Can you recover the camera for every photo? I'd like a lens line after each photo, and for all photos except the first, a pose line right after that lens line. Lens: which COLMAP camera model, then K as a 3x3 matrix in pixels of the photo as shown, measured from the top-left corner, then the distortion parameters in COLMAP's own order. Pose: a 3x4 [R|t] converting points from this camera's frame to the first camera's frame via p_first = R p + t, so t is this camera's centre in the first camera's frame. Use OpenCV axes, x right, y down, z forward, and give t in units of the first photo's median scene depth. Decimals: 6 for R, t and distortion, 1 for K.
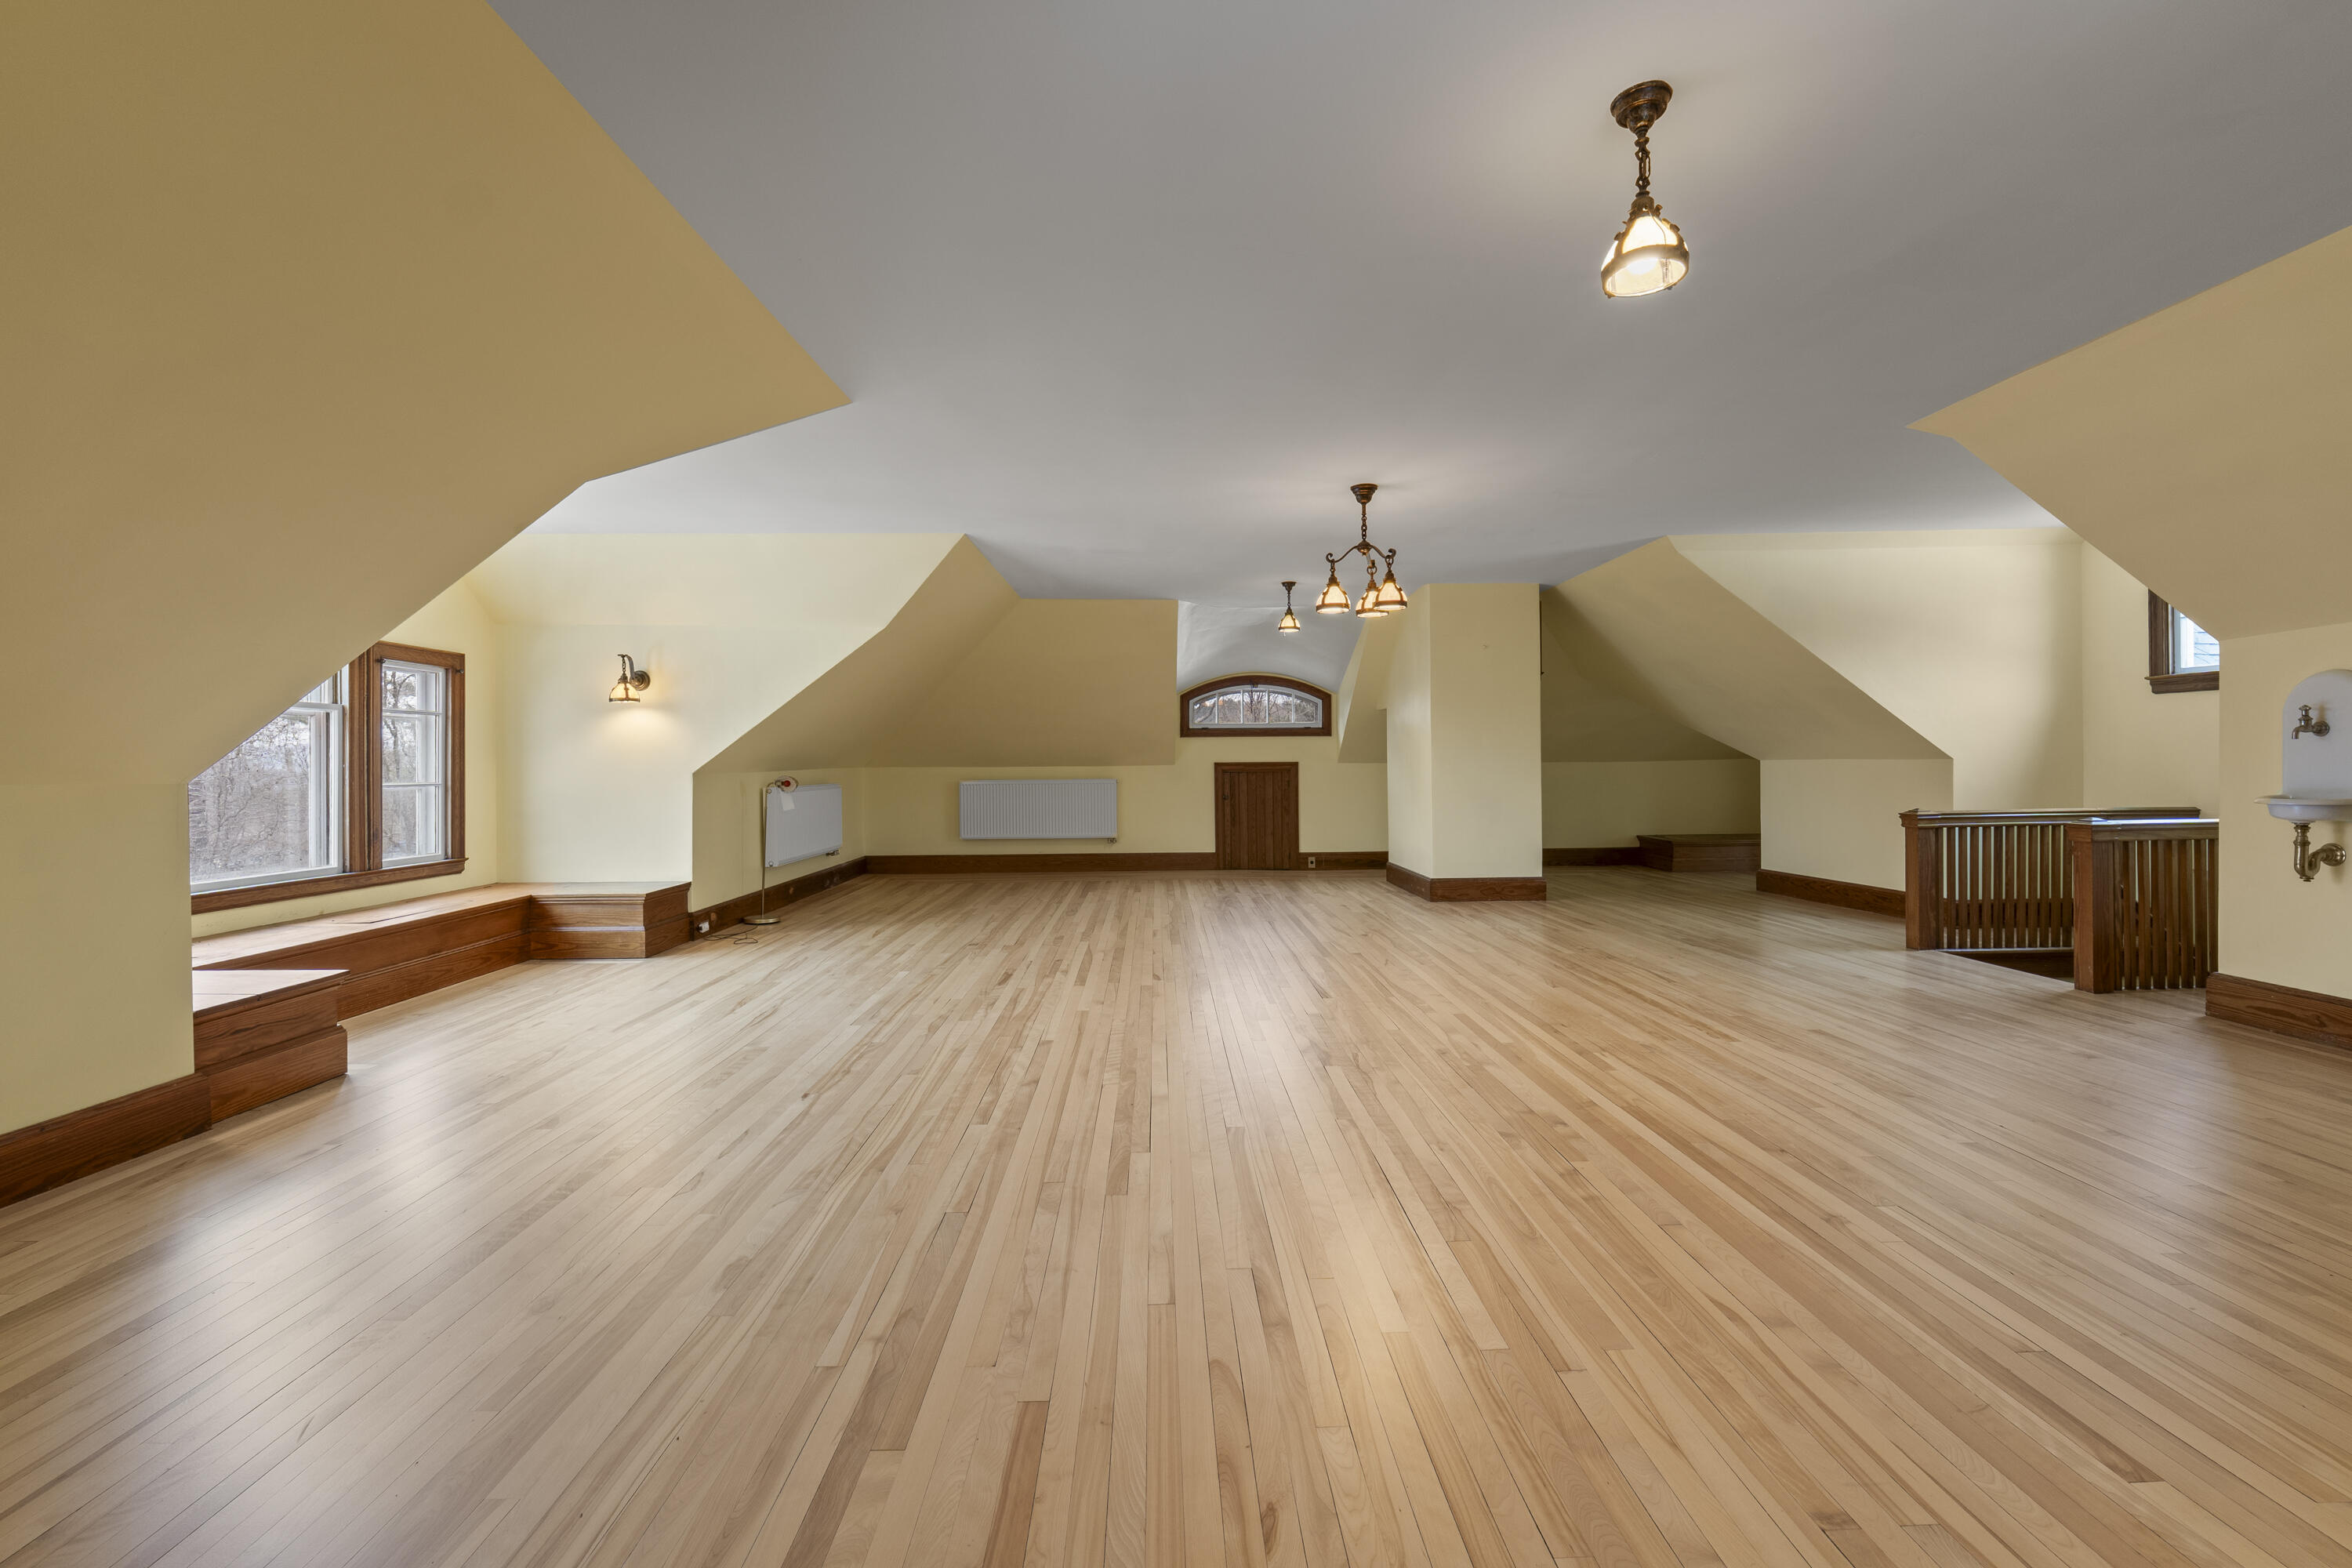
lens RADIAL K [[1011.1, 0, 1173.7], [0, 1011.1, 759.8], [0, 0, 1]] dist [-0.000685, -0.000116]
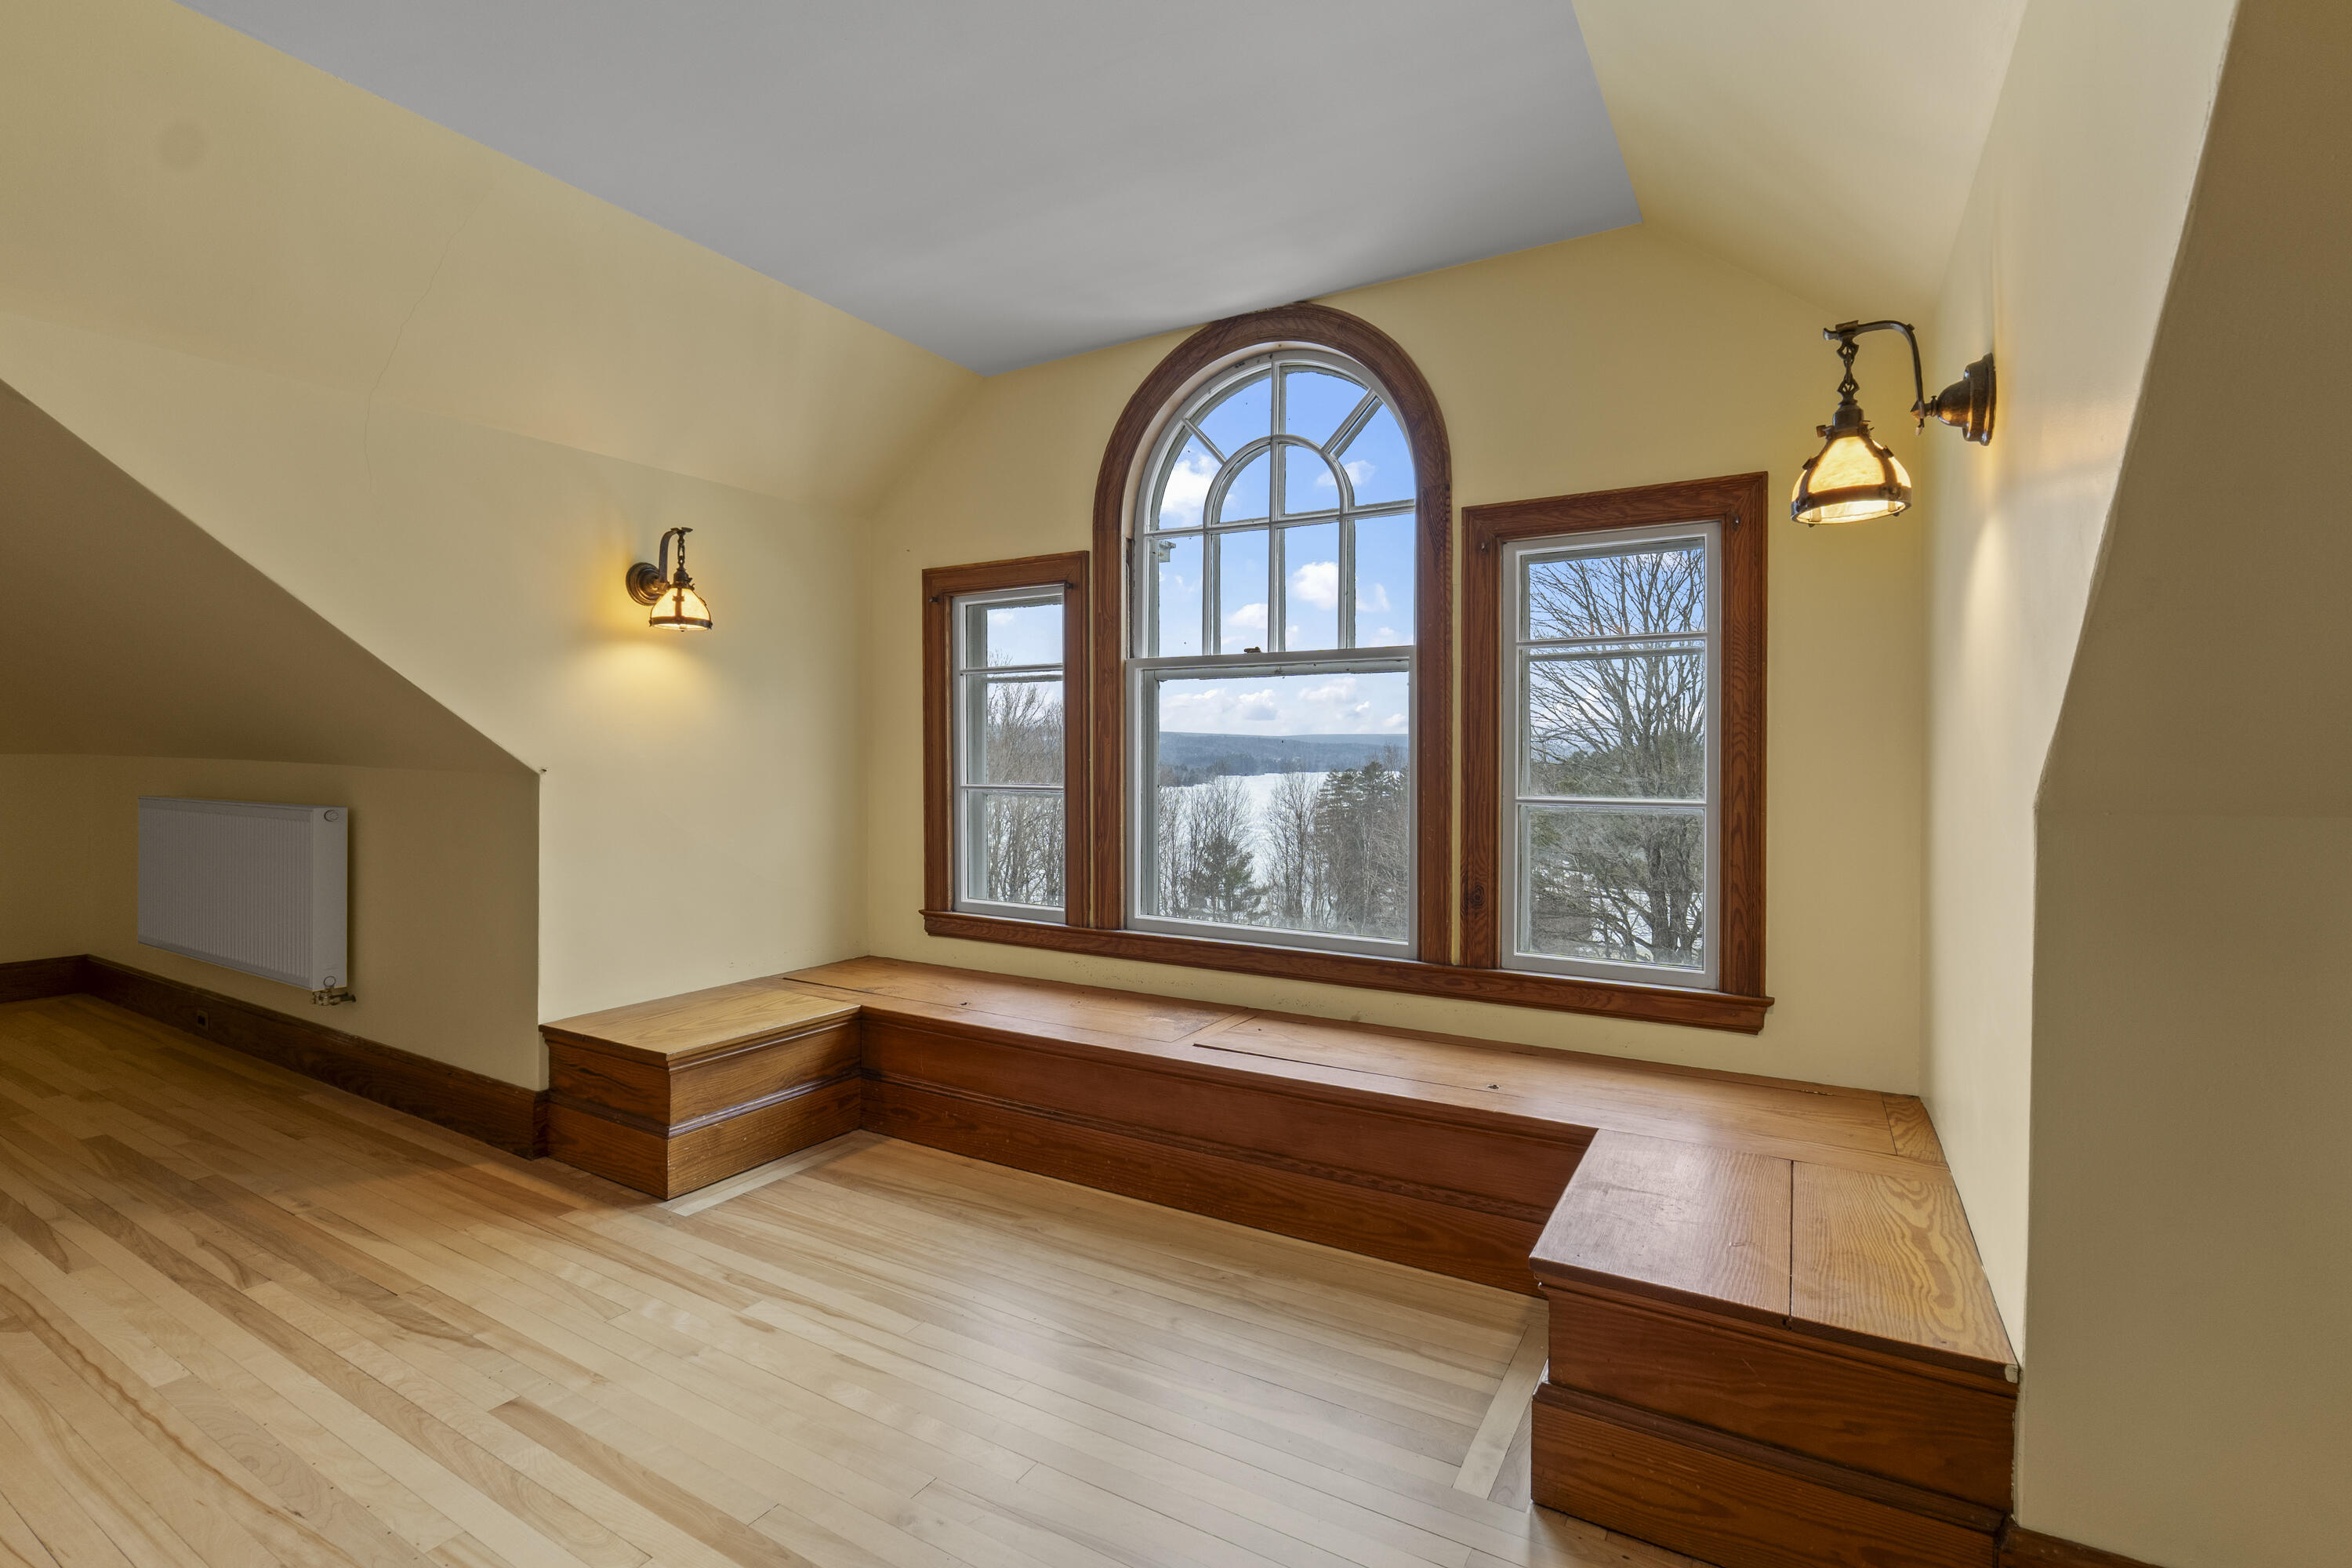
lens RADIAL K [[1065.2, 0, 1176.0], [0, 1065.2, 784.0], [0, 0, 1]] dist [0.000195, -0.000014]
pose [[-0.528071, 0.012012, -0.849115, -0.259044], [-0.001124, 0.999889, 0.014844, 0.009807], [0.849200, 0.008793, -0.527999, 1.120152]]
